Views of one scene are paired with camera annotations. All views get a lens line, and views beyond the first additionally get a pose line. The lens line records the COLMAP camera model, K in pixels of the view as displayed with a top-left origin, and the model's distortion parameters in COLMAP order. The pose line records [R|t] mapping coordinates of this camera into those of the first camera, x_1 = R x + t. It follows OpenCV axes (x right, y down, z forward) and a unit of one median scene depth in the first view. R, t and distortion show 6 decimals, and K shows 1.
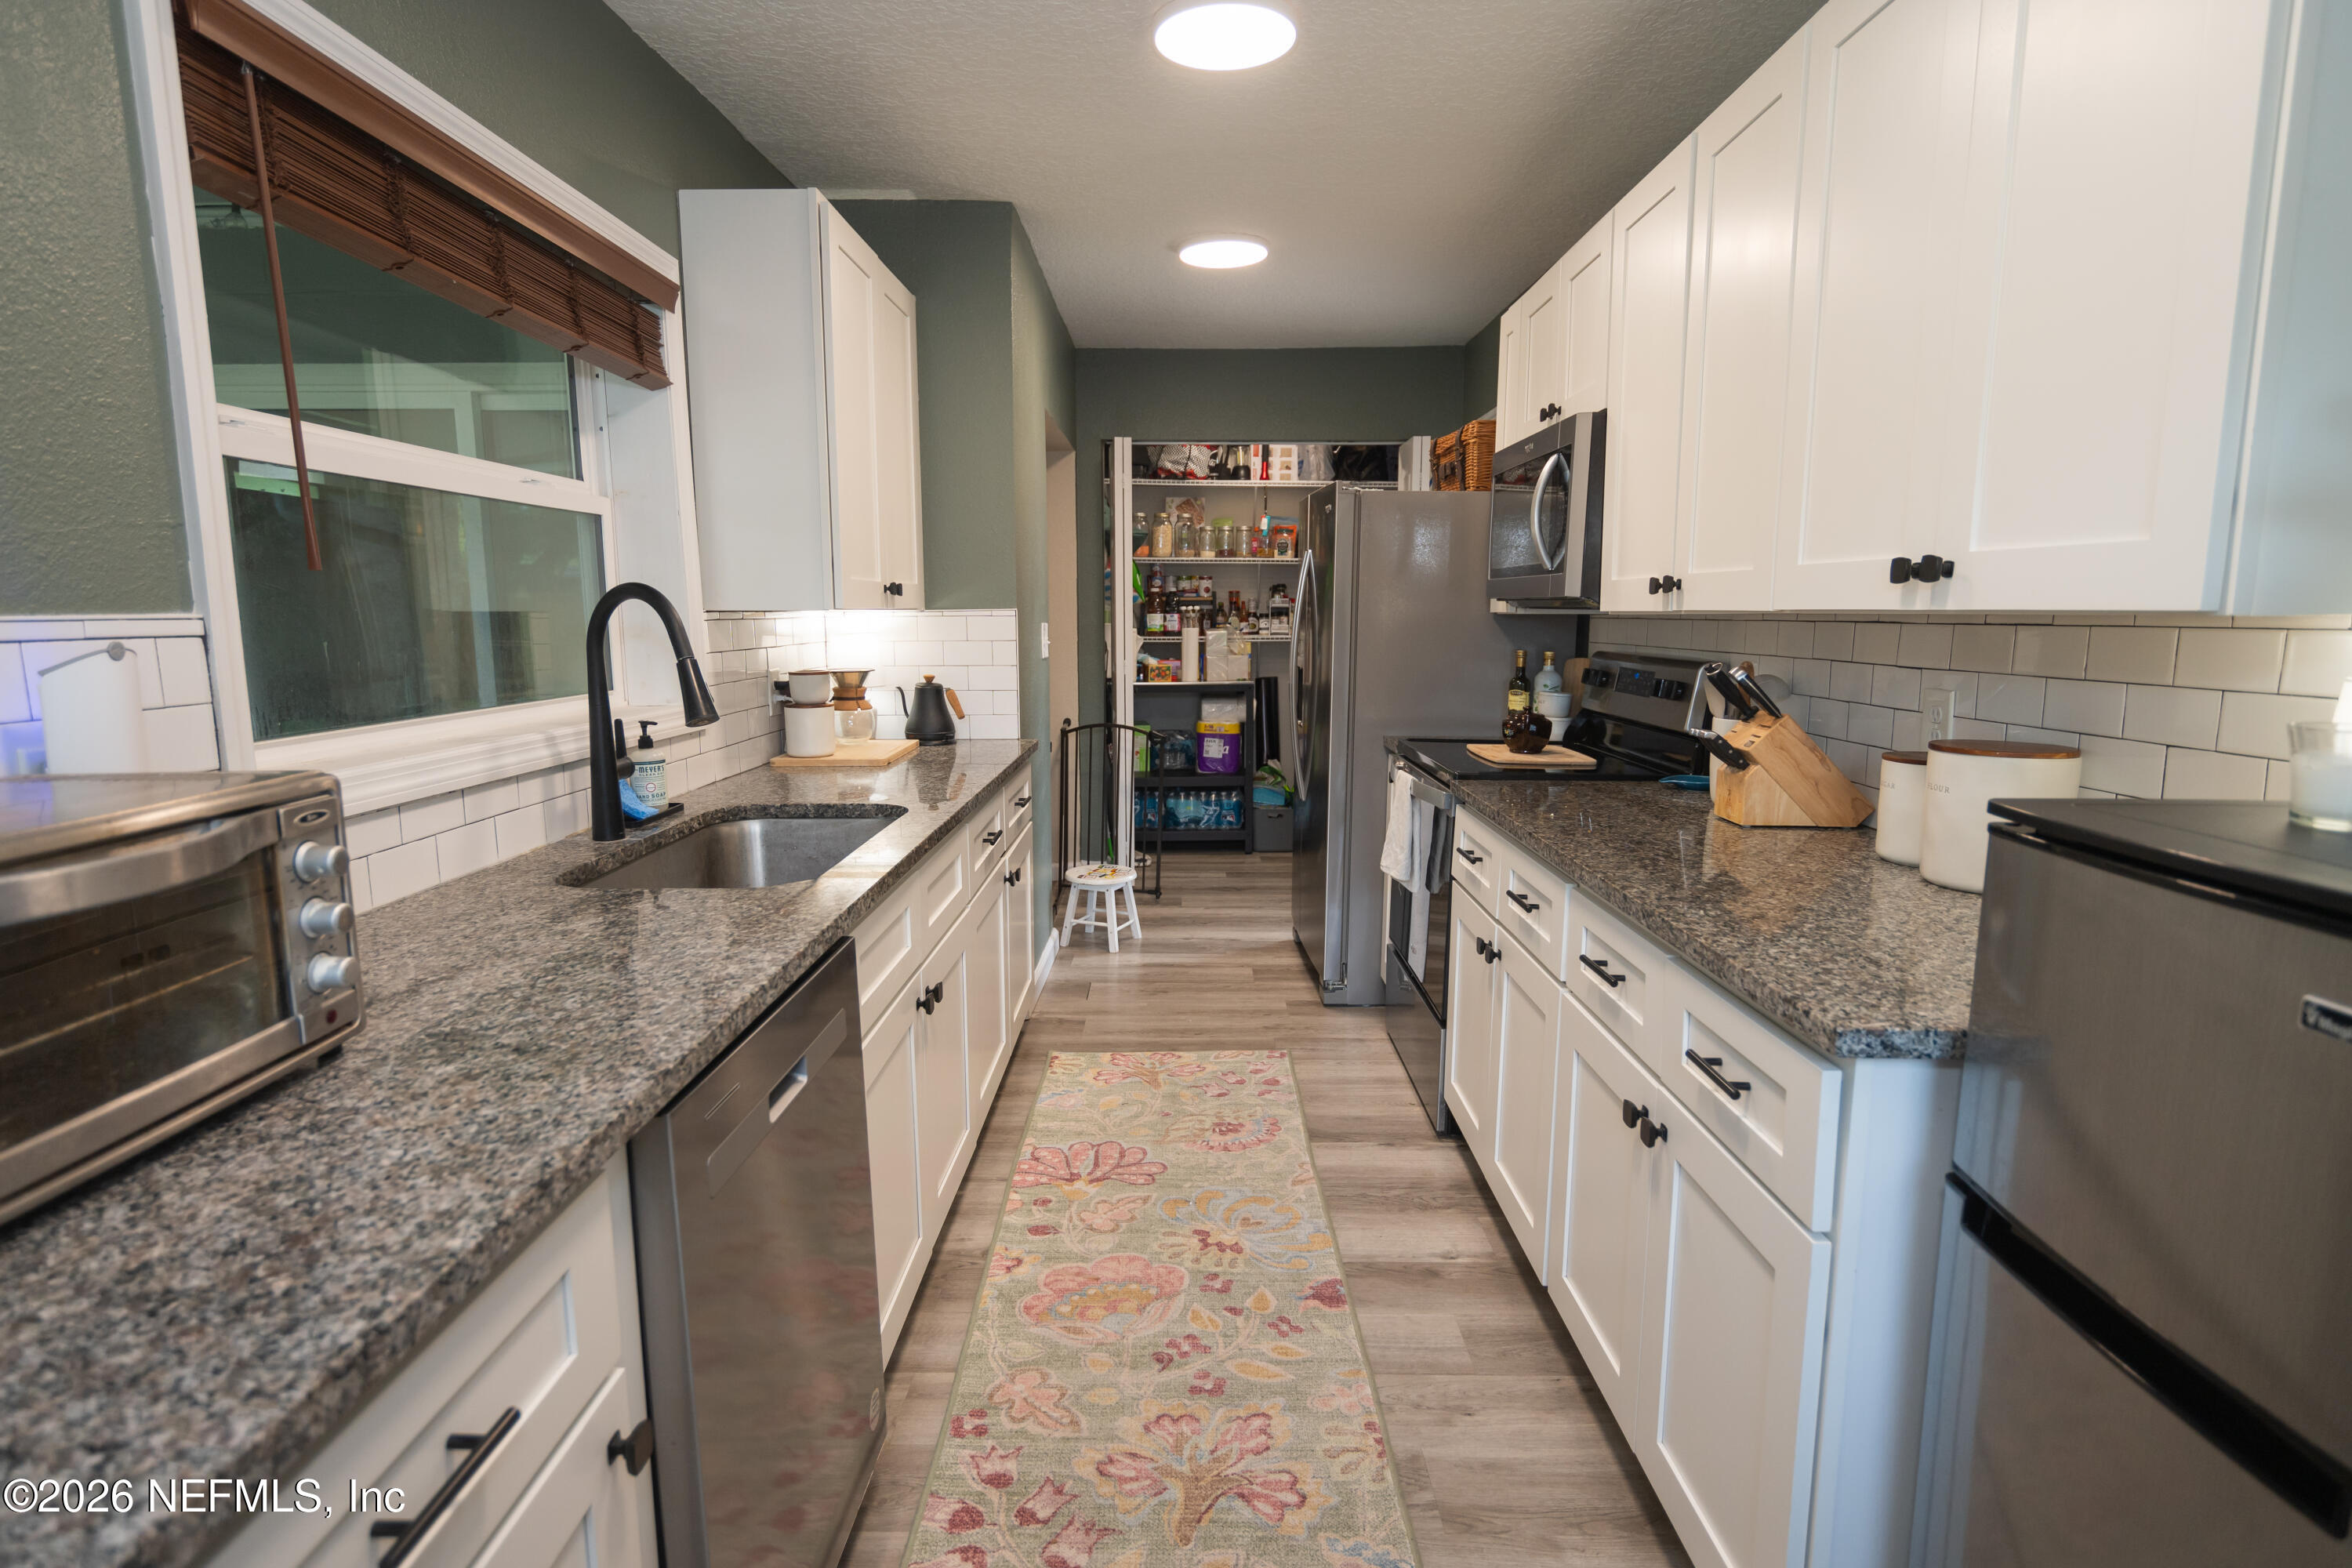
lens RADIAL K [[1197.8, 0, 1179.4], [0, 1197.8, 788.0], [0, 0, 1]] dist [0.003543, -0.000515]
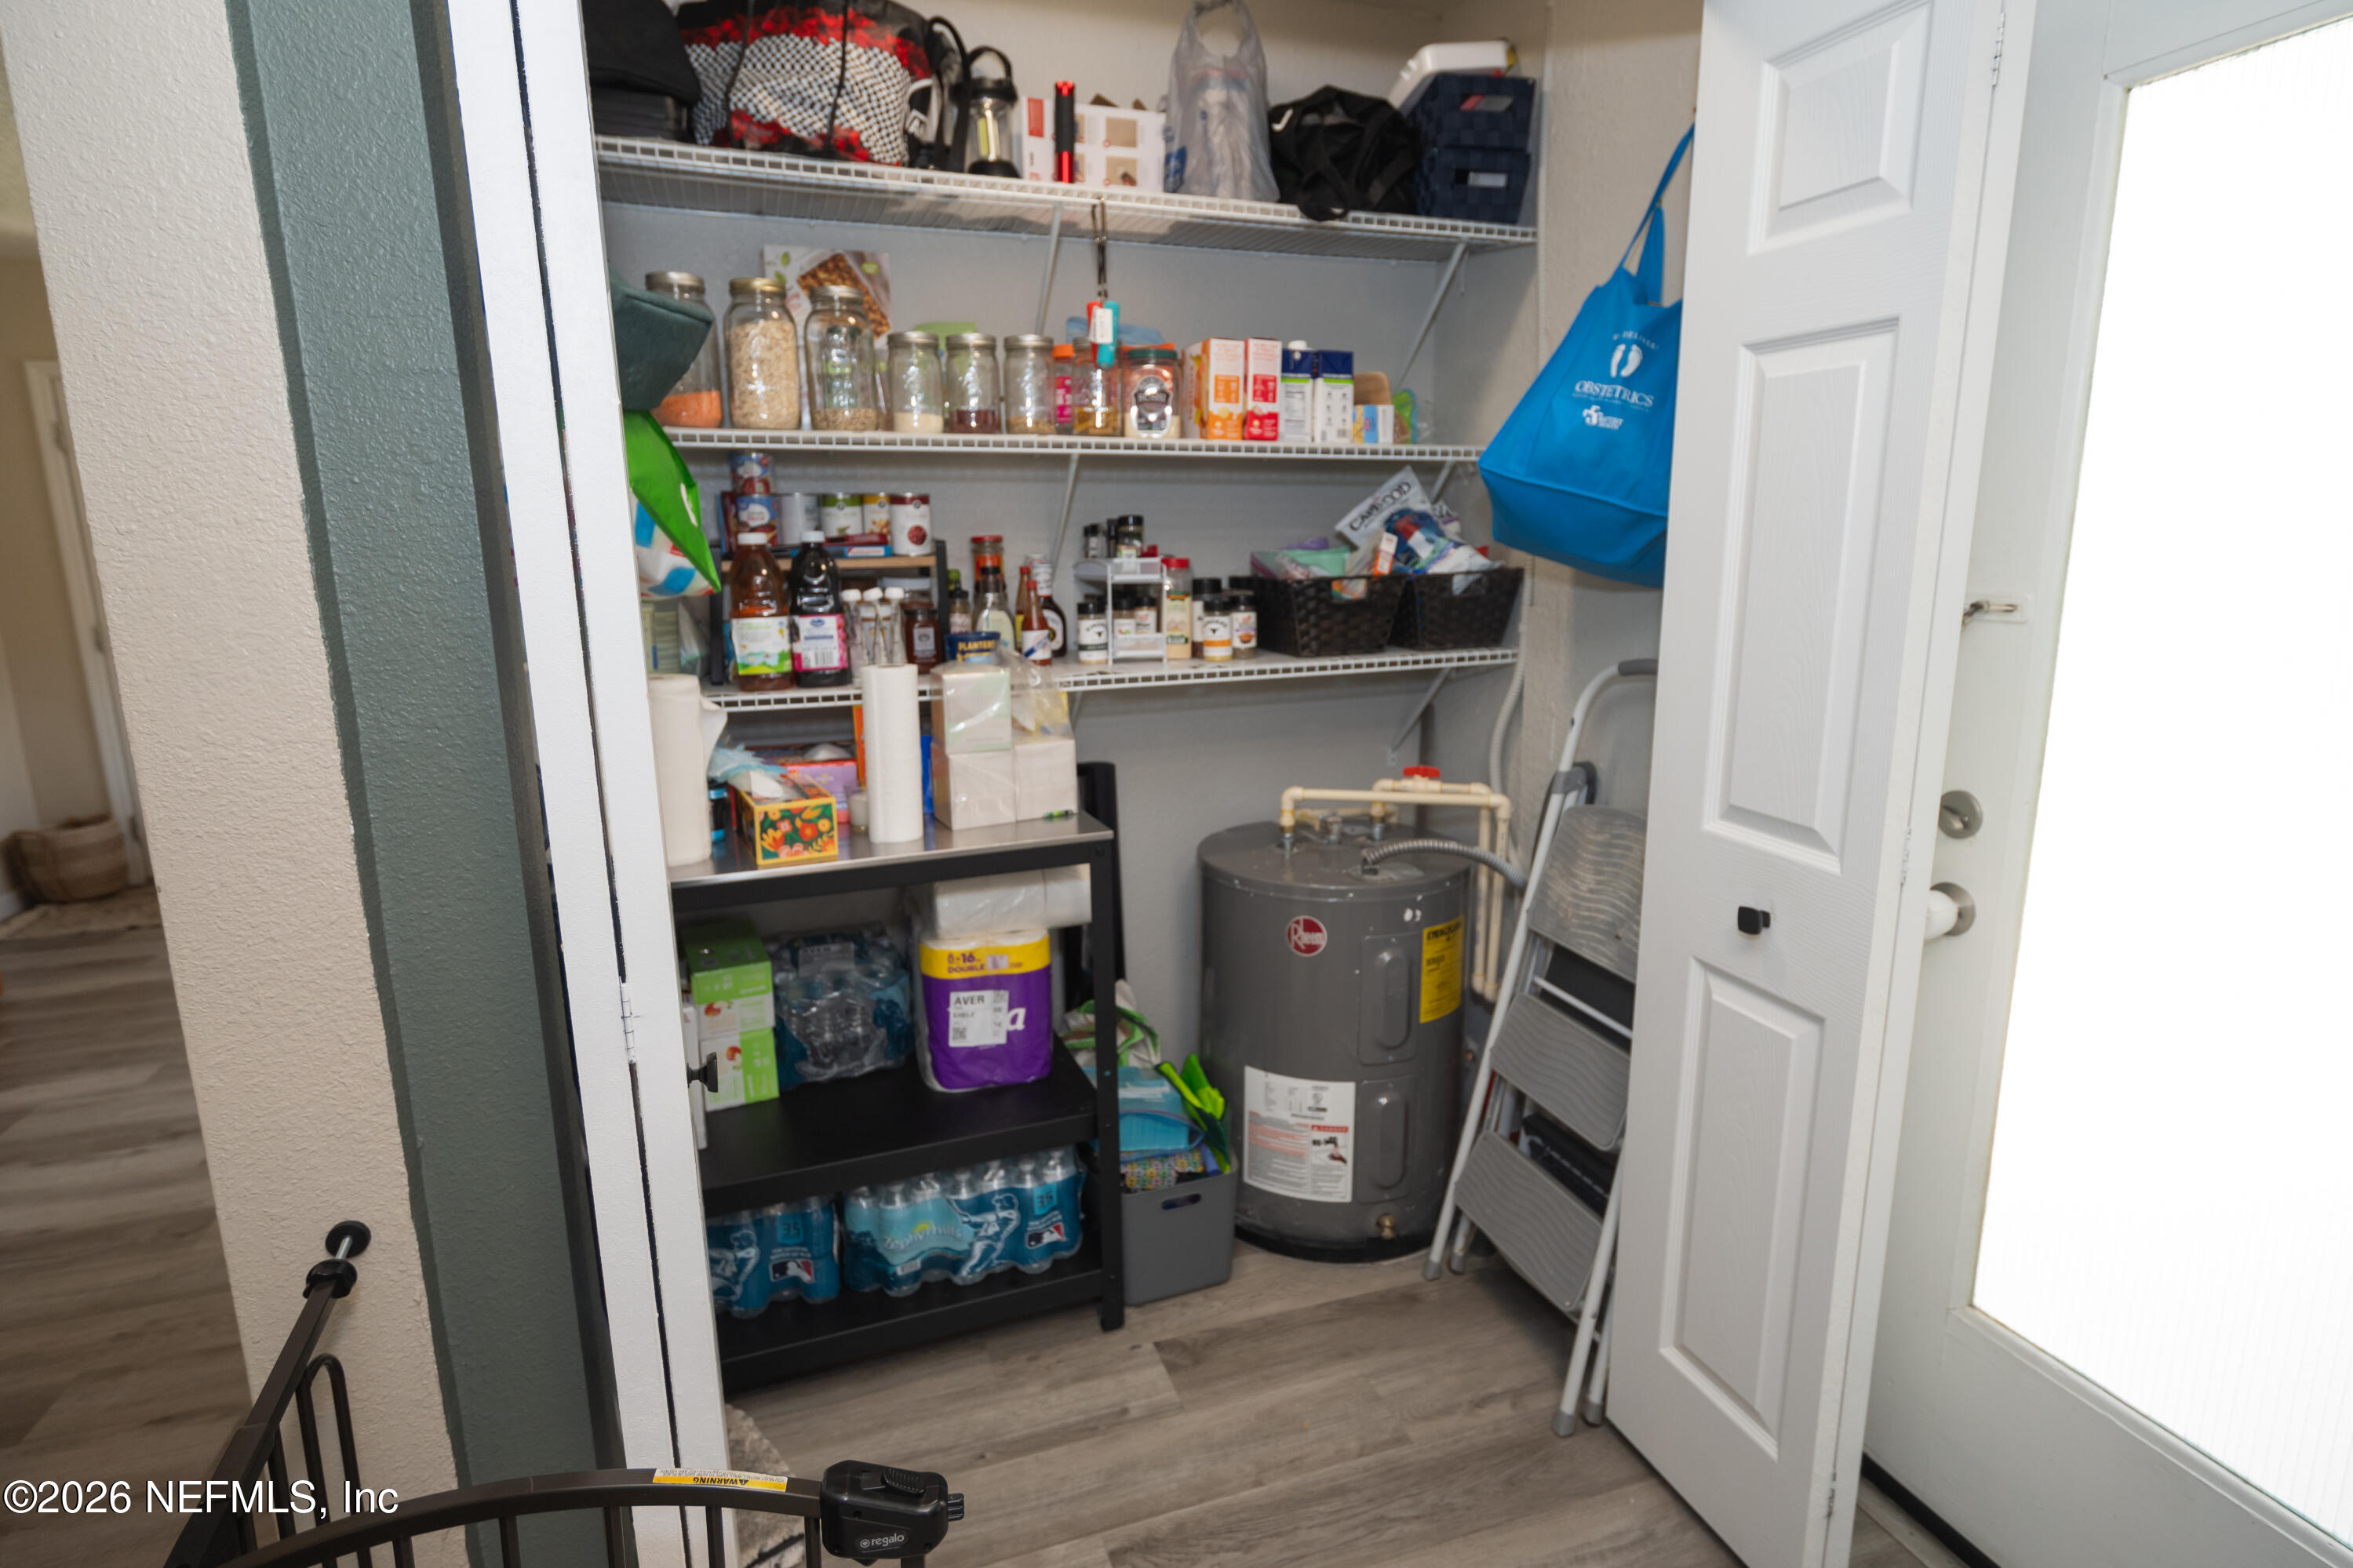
lens RADIAL K [[1198.2, 0, 1171.9], [0, 1198.2, 775.0], [0, 0, 1]] dist [0.003543, -0.000515]
pose [[0.944912, -0.076605, 0.318233, -0.021165], [0.057835, 0.996005, 0.068031, -0.120075], [-0.322173, -0.045878, 0.945568, 0.673395]]
